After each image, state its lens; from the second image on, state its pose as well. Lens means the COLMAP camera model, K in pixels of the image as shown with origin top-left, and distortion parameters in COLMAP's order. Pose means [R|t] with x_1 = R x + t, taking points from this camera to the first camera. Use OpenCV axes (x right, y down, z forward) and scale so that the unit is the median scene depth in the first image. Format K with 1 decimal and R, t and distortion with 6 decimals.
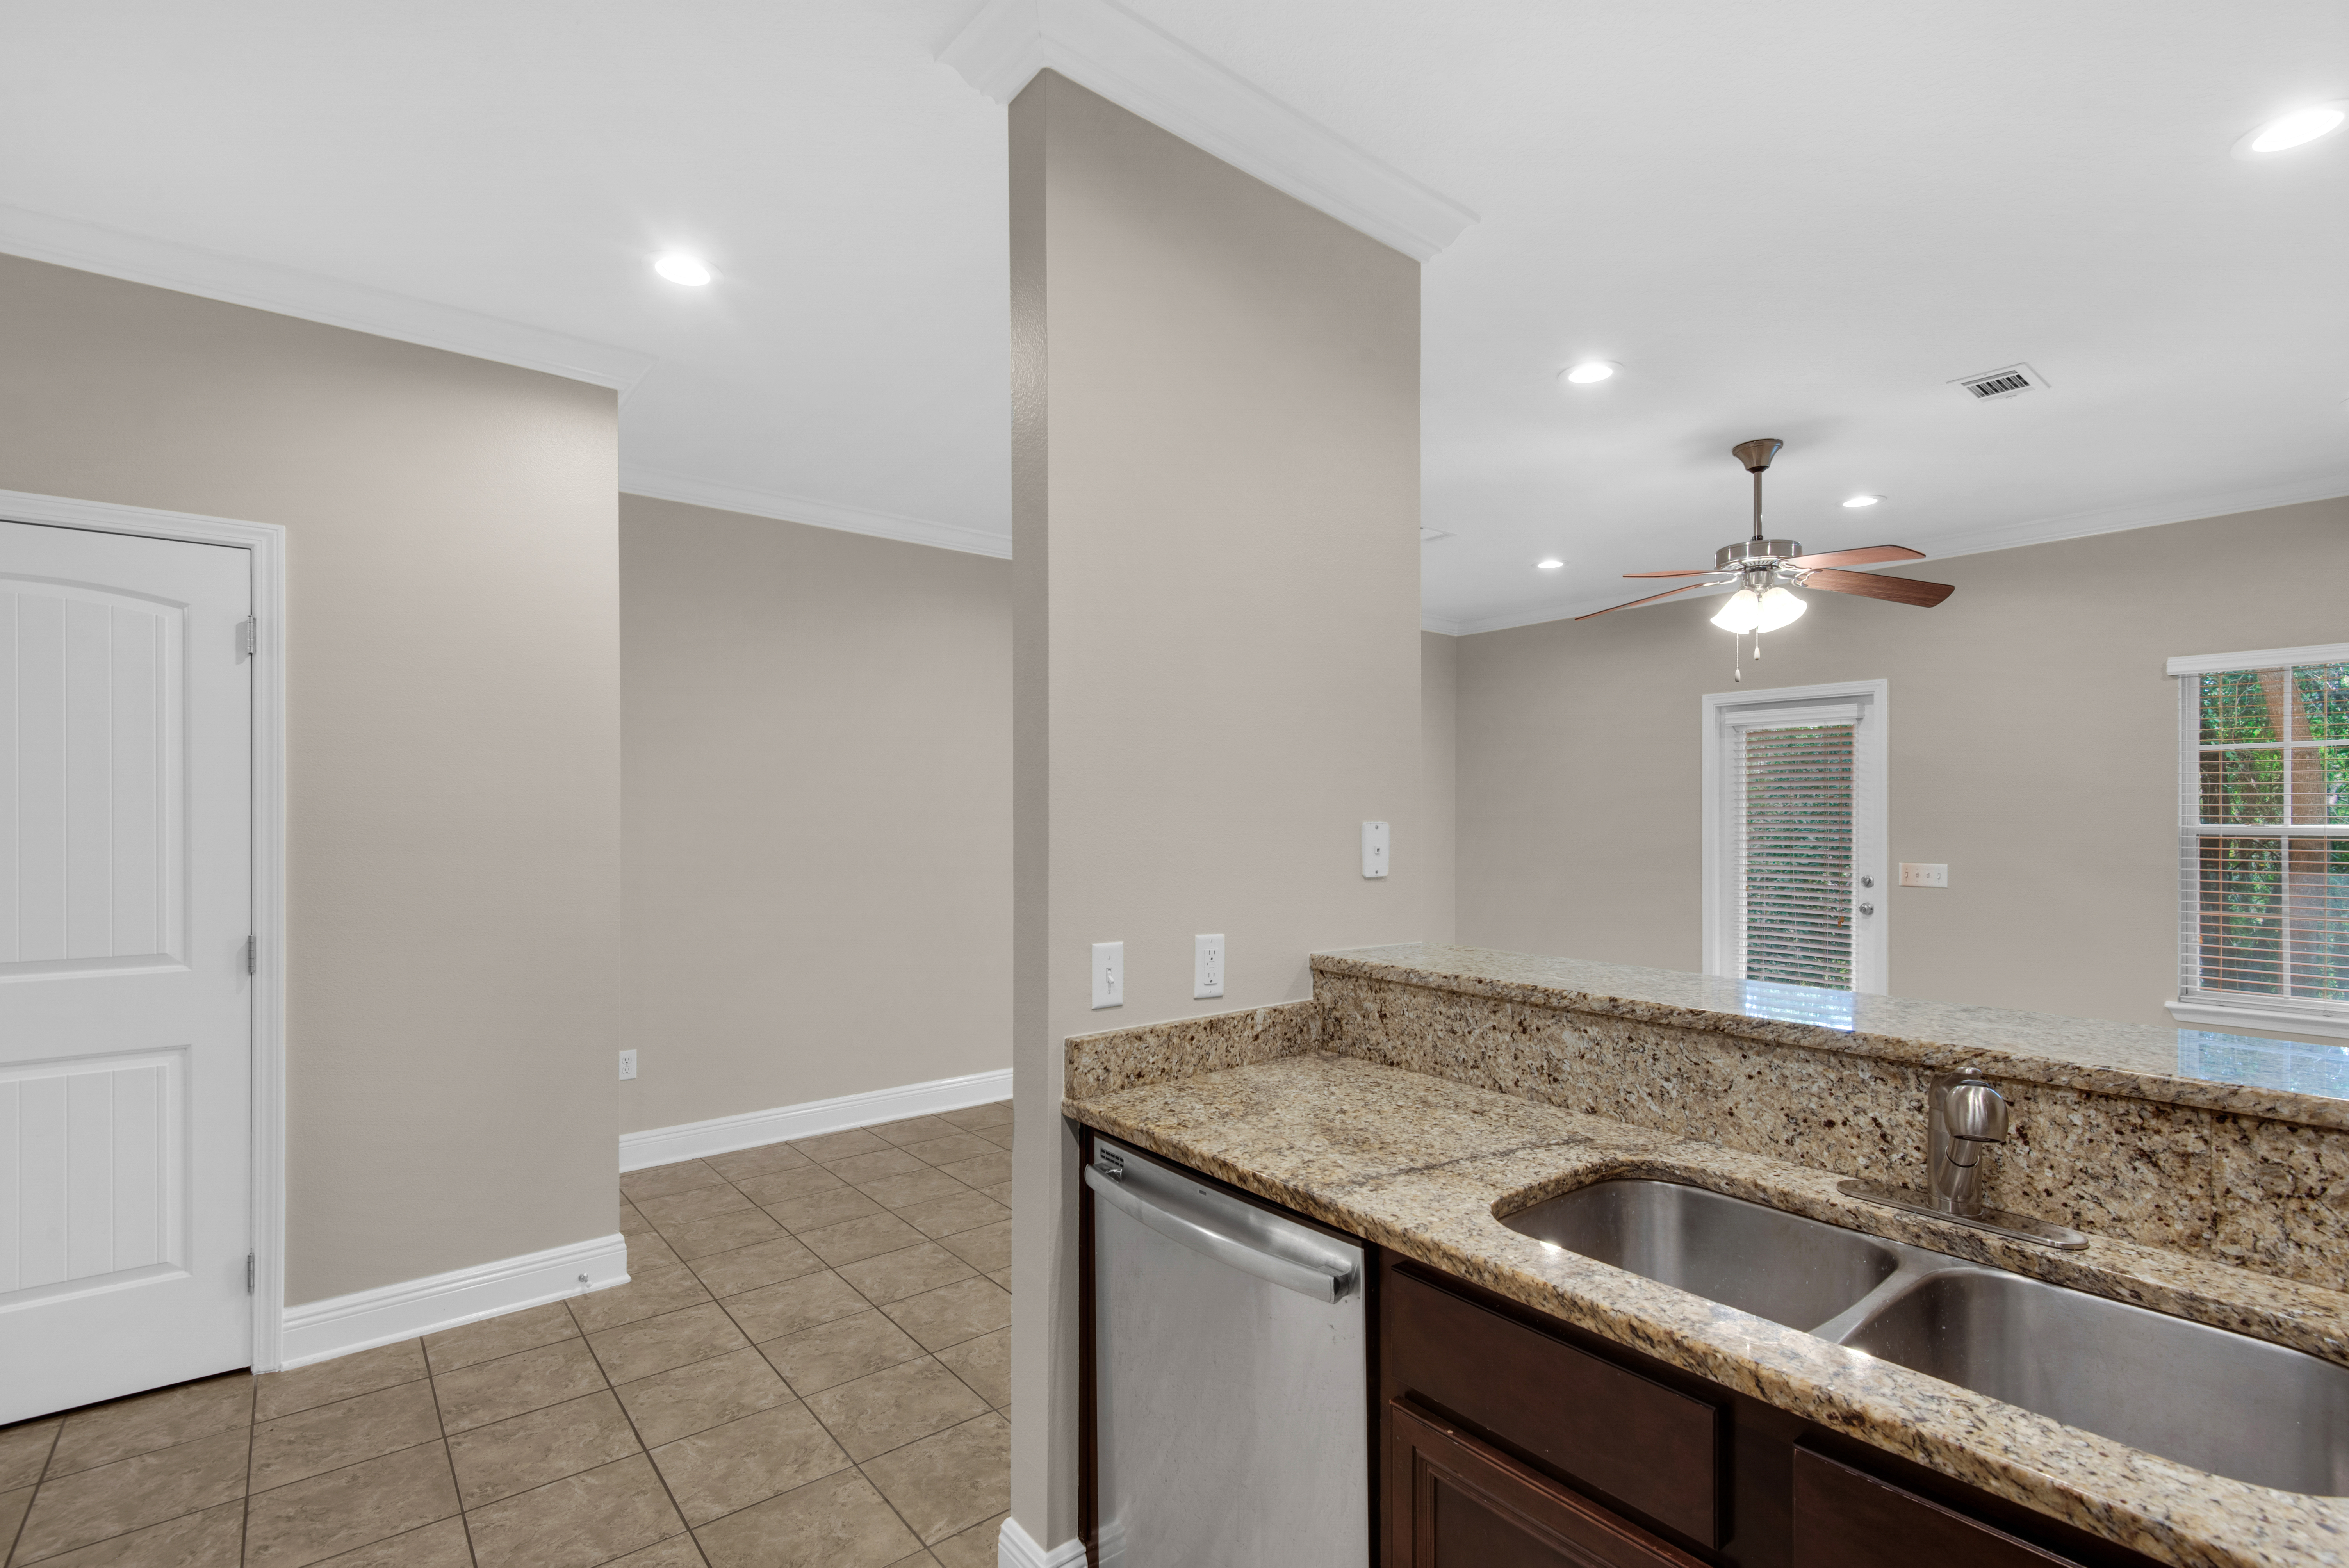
lens RADIAL K [[1069.4, 0, 1171.4], [0, 1069.4, 797.2], [0, 0, 1]] dist [0.033850, -0.019950]
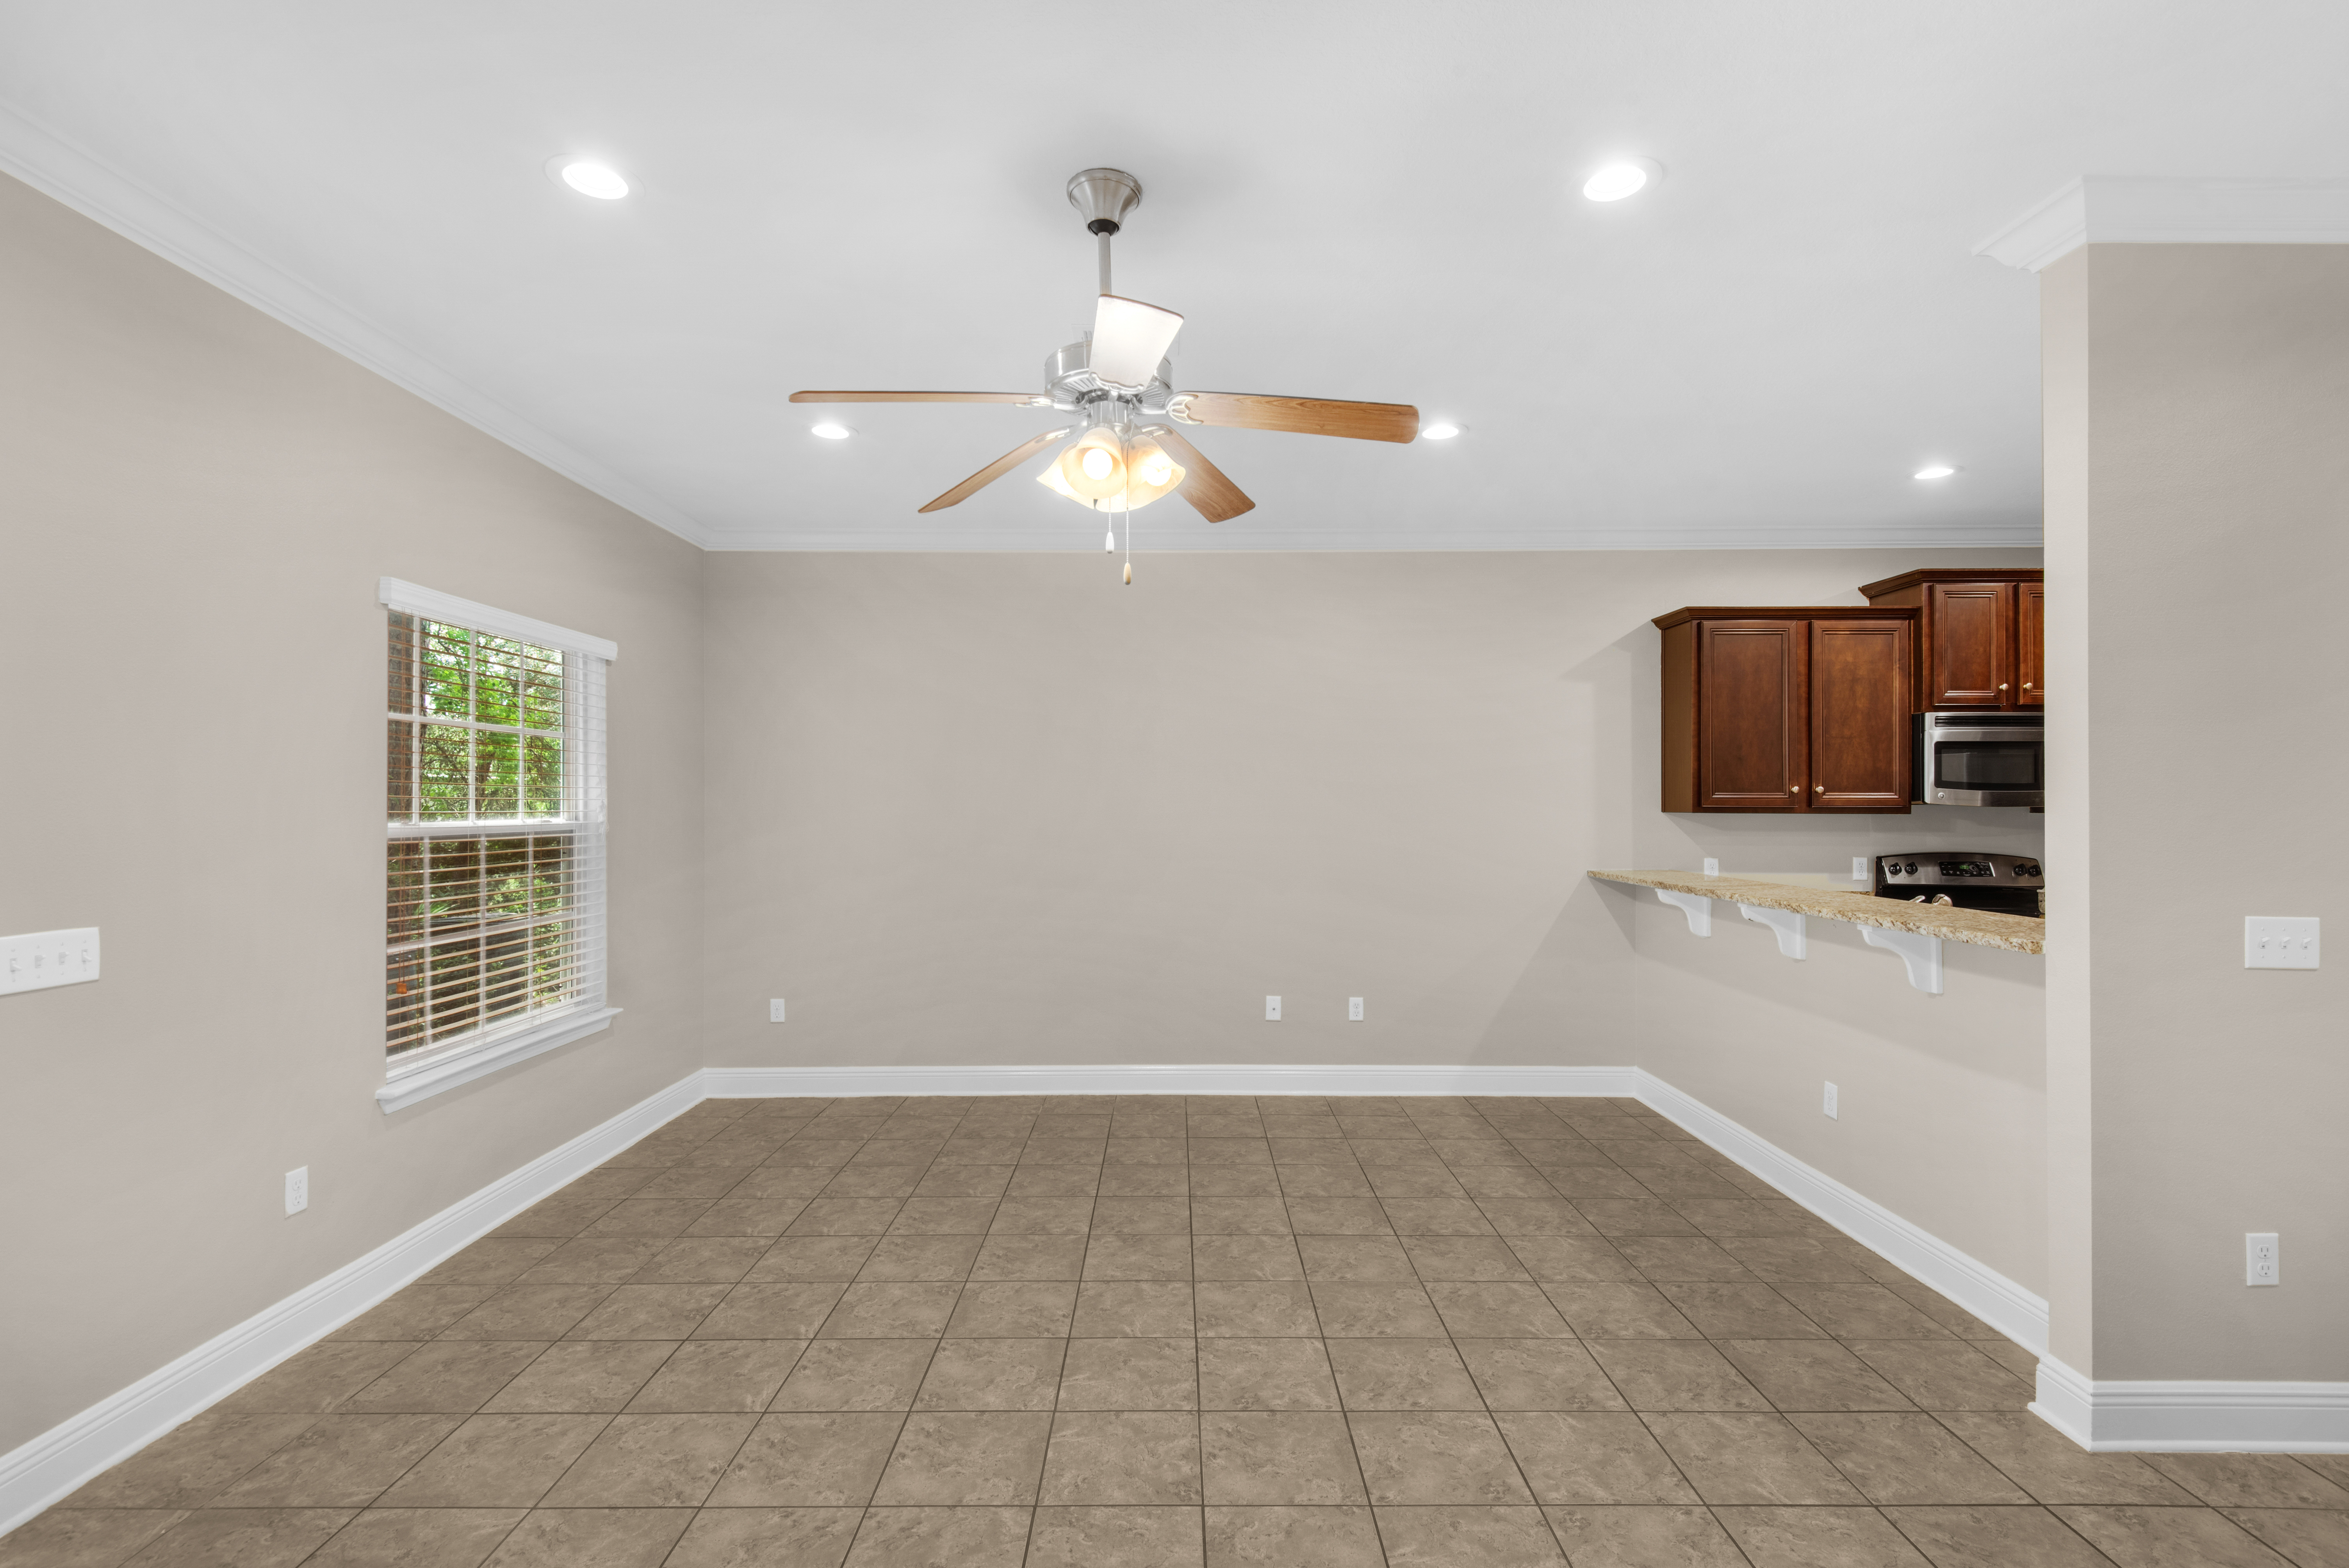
lens RADIAL K [[1069.4, 0, 1171.4], [0, 1069.4, 797.2], [0, 0, 1]] dist [0.033850, -0.019950]
pose [[-0.773729, 0.001868, 0.633514, 0.379280], [-0.013302, 0.999727, -0.019194, 0.044944], [-0.633377, -0.023278, -0.773493, 3.754398]]
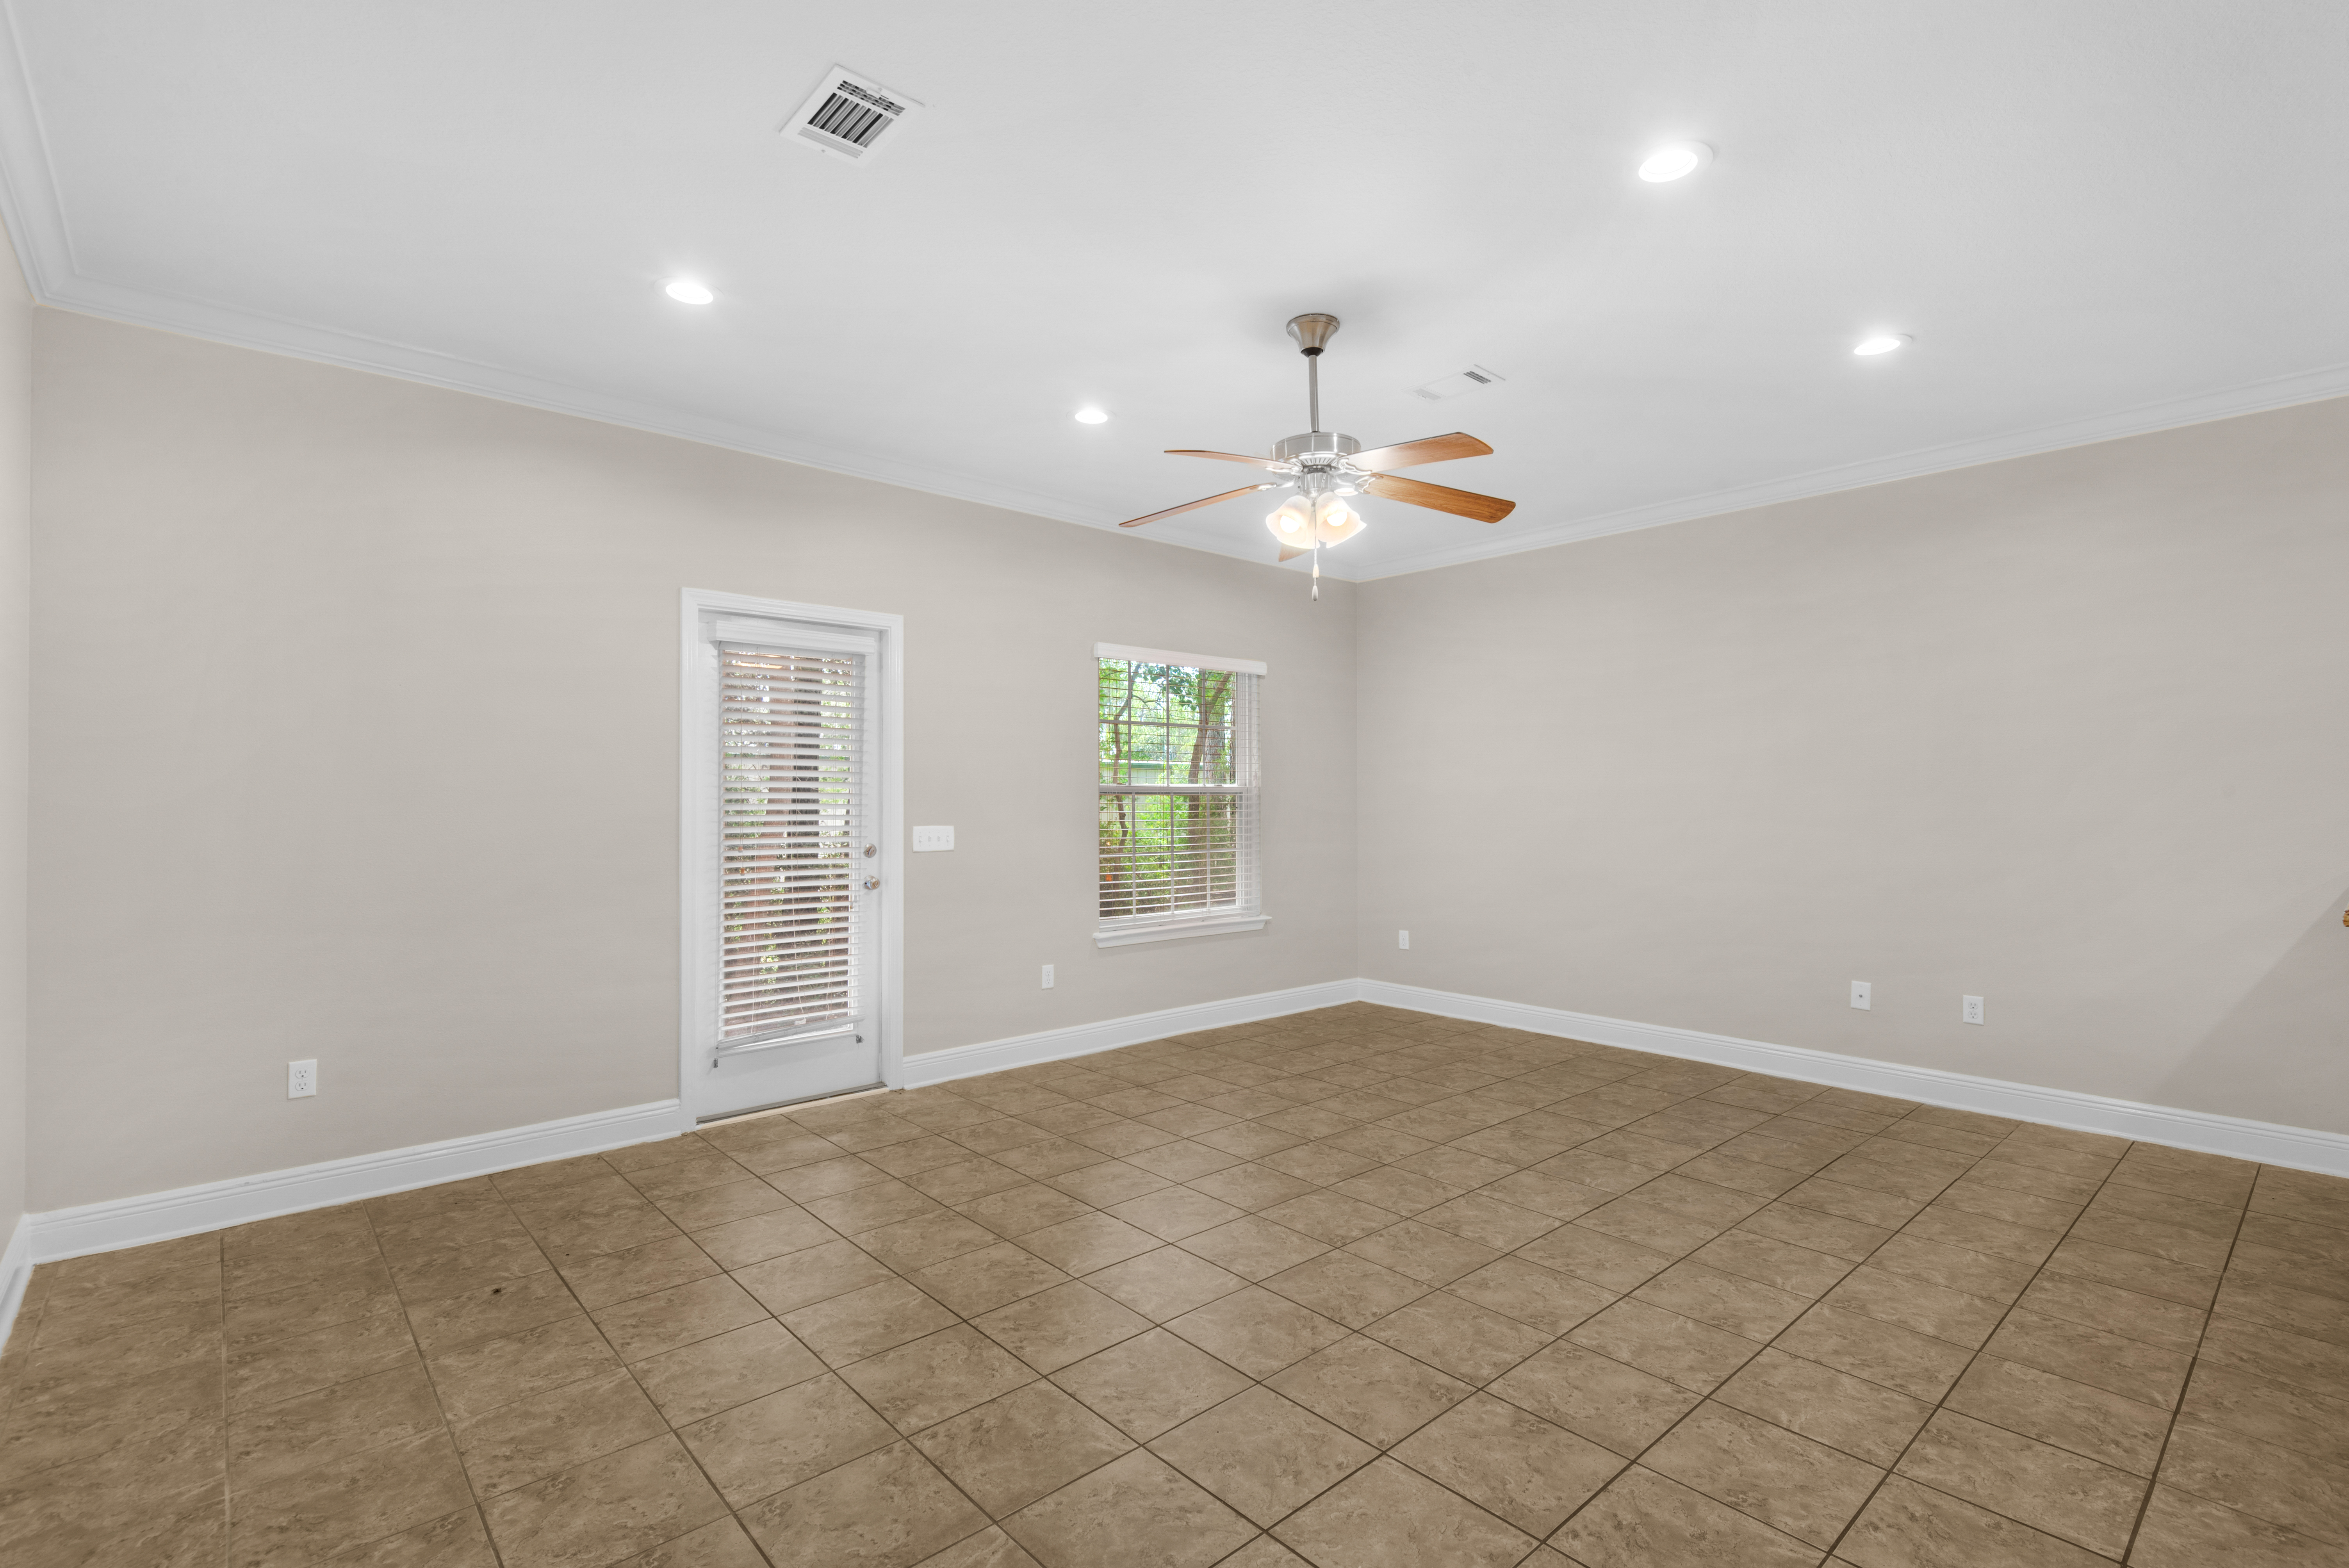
lens RADIAL K [[1069.4, 0, 1171.4], [0, 1069.4, 797.2], [0, 0, 1]] dist [0.033850, -0.019950]
pose [[-0.042053, -0.001935, 0.999113, -0.756736], [-0.020106, 0.999797, 0.001090, 0.115181], [-0.998913, -0.020043, -0.042084, 3.001774]]
